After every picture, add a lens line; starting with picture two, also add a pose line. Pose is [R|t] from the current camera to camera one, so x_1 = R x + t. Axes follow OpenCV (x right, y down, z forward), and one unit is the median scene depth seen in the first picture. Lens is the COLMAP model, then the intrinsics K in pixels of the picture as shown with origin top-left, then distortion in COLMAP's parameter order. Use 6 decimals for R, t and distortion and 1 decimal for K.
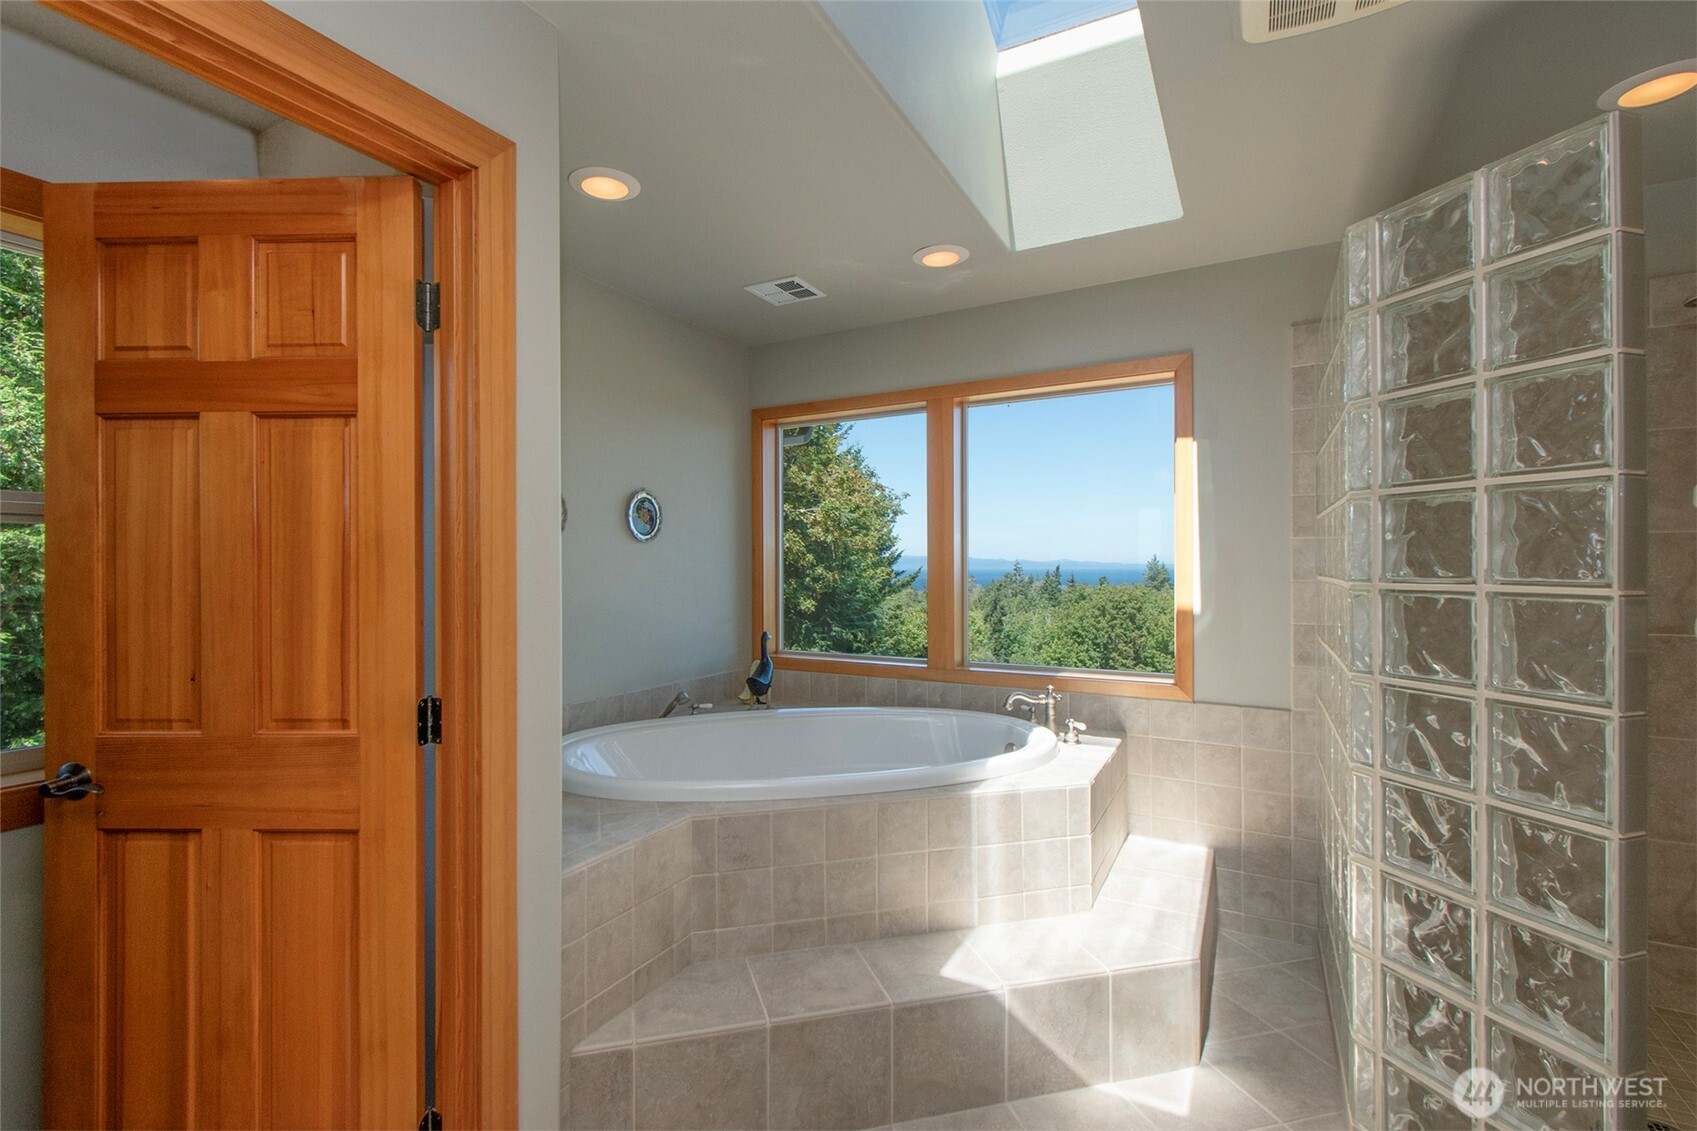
lens RADIAL K [[771.4, 0, 838.4], [0, 771.4, 563.3], [0, 0, 1]] dist [0.003367, 0.000146]
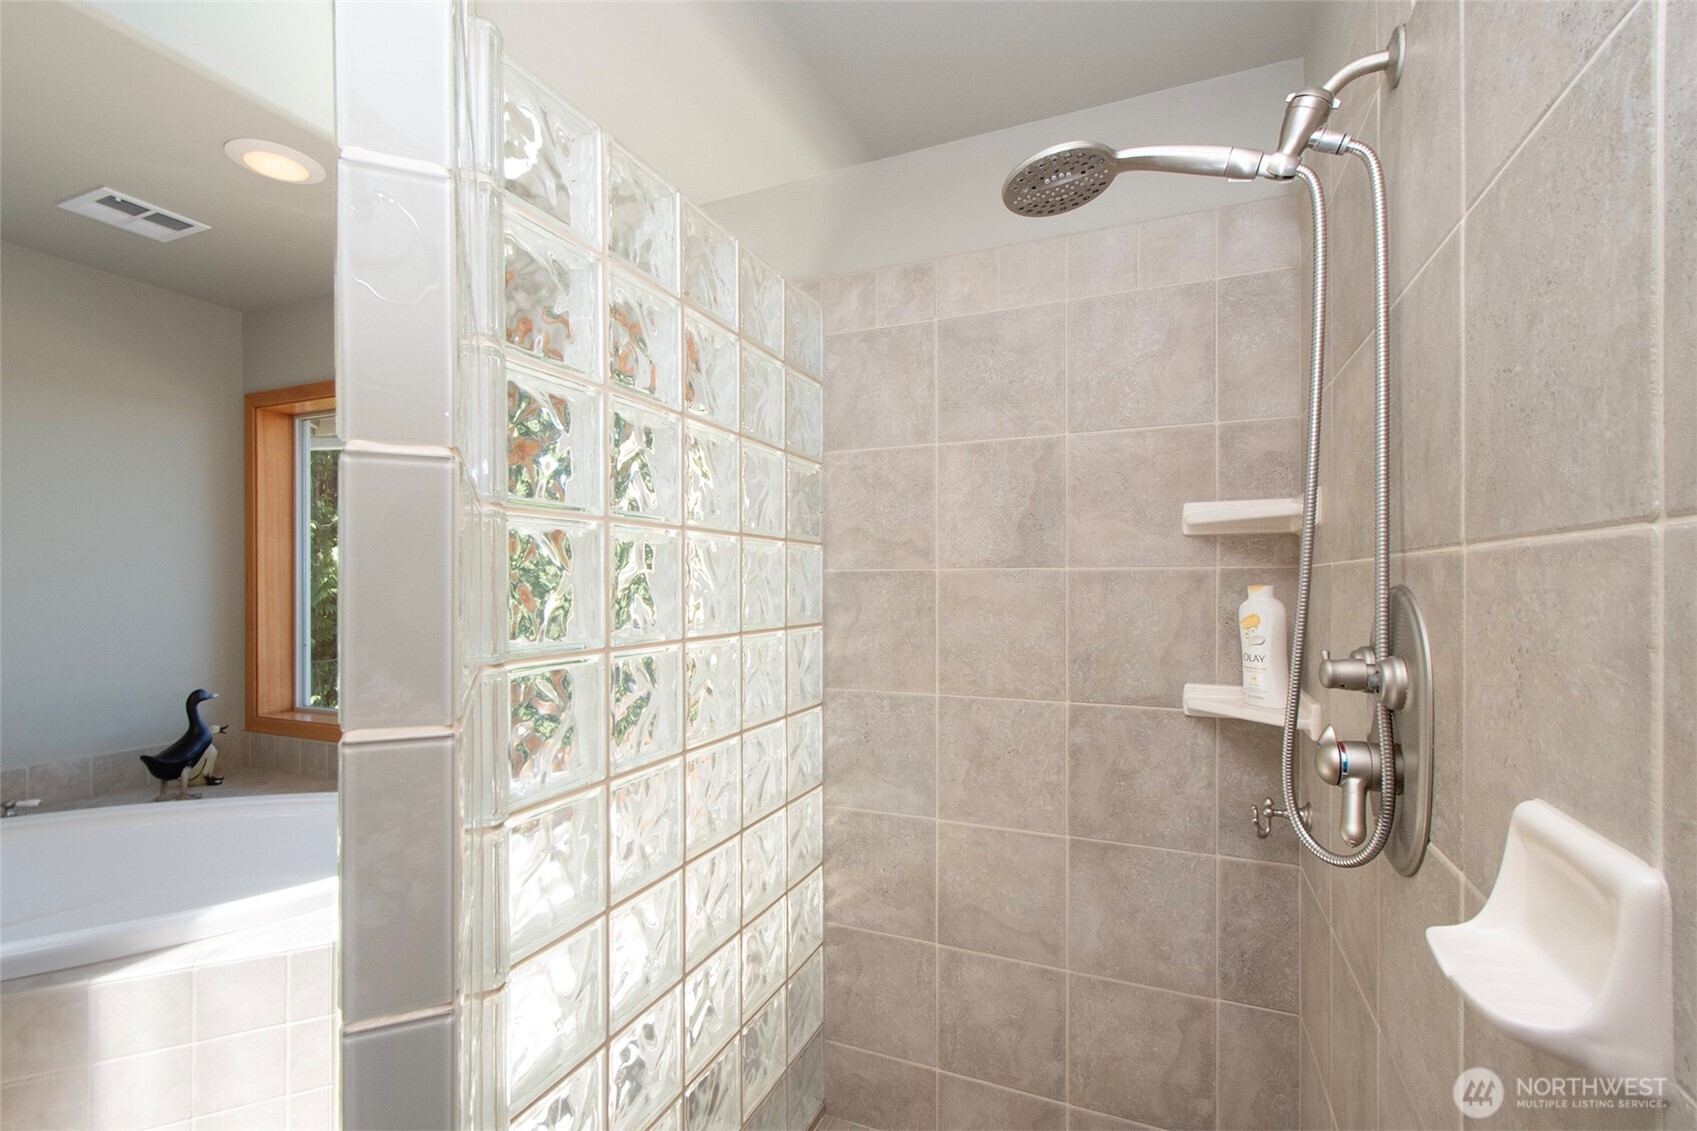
lens RADIAL K [[771.4, 0, 829.2], [0, 771.4, 589.8], [0, 0, 1]] dist [0.003367, 0.000146]
pose [[0.992844, 0.003124, 0.119375, 0.674233], [-0.003675, 0.999984, 0.004395, -0.021620], [-0.119359, -0.004803, 0.992840, 0.309041]]
